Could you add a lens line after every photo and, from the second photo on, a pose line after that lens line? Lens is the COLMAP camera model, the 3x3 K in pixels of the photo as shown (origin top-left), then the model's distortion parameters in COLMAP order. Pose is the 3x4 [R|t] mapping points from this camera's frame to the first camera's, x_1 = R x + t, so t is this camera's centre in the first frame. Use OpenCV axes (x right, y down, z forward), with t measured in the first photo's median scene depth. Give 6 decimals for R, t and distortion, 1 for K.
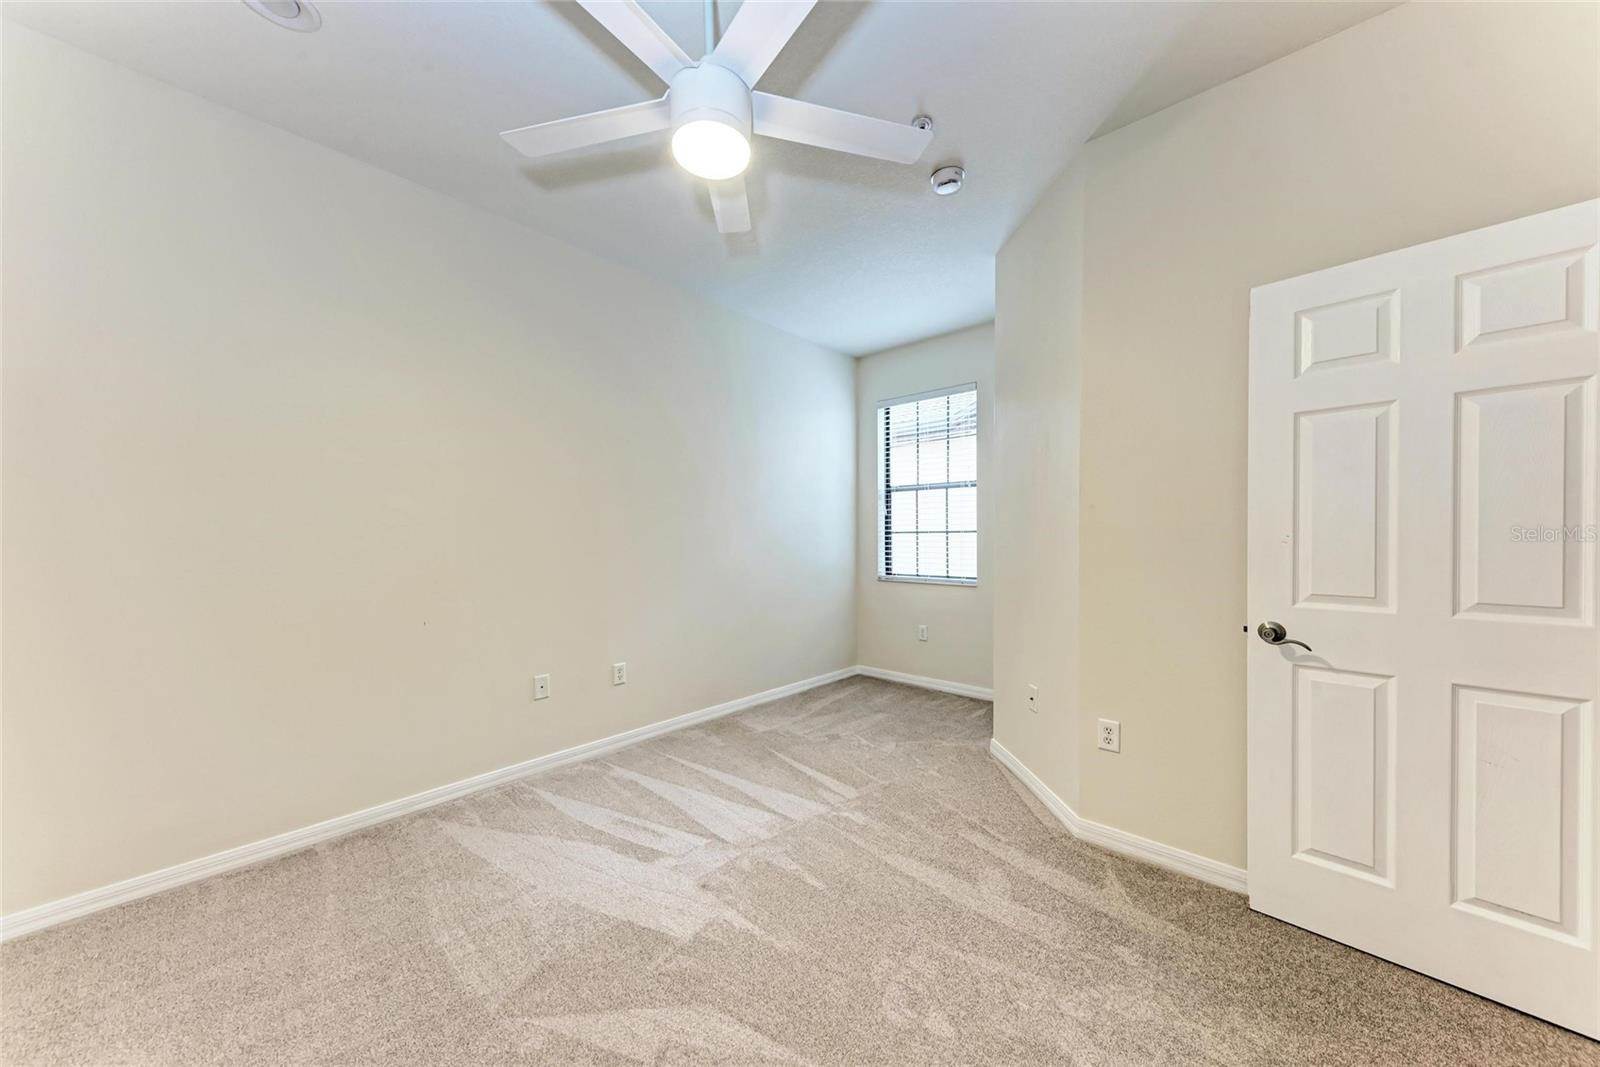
lens RADIAL K [[551.2, 0, 802.3], [0, 551.2, 529.7], [0, 0, 1]] dist [0.012127, -0.003640]
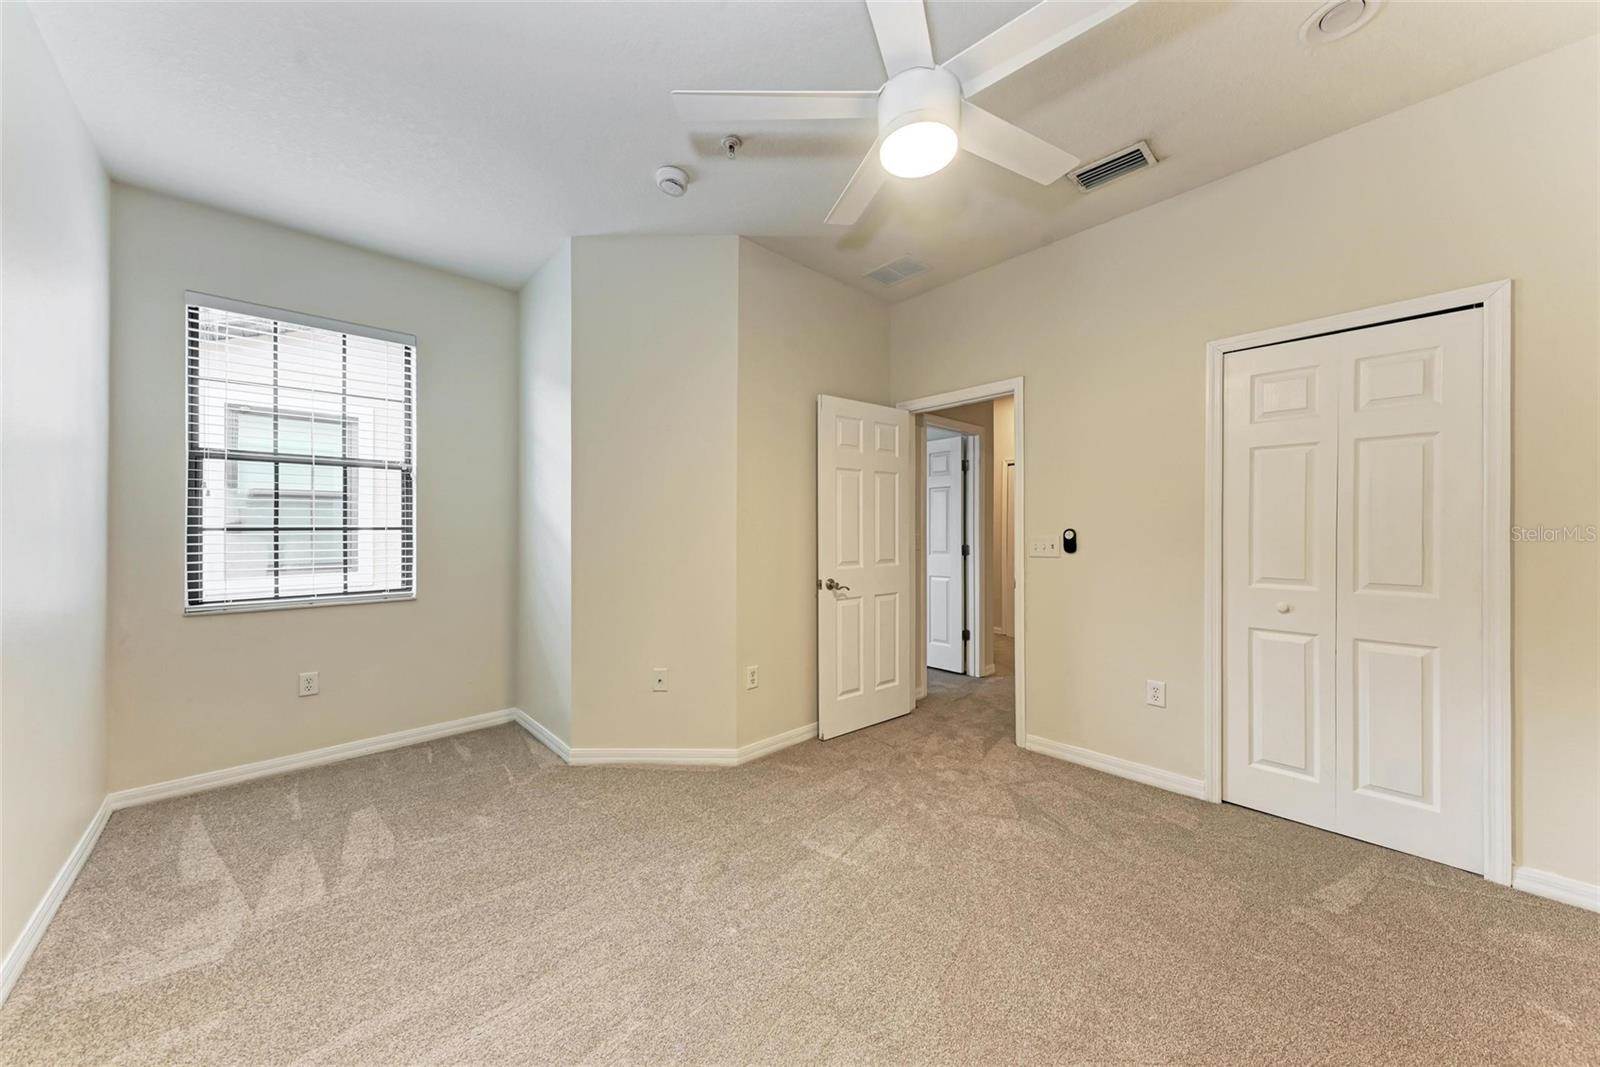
lens RADIAL K [[551.2, 0, 791.8], [0, 551.2, 525.1], [0, 0, 1]] dist [0.012127, -0.003640]
pose [[0.085168, 0.013764, 0.996272, -0.434778], [-0.006896, 0.999889, -0.013225, 0.005314], [-0.996343, -0.005744, 0.085253, 0.421850]]
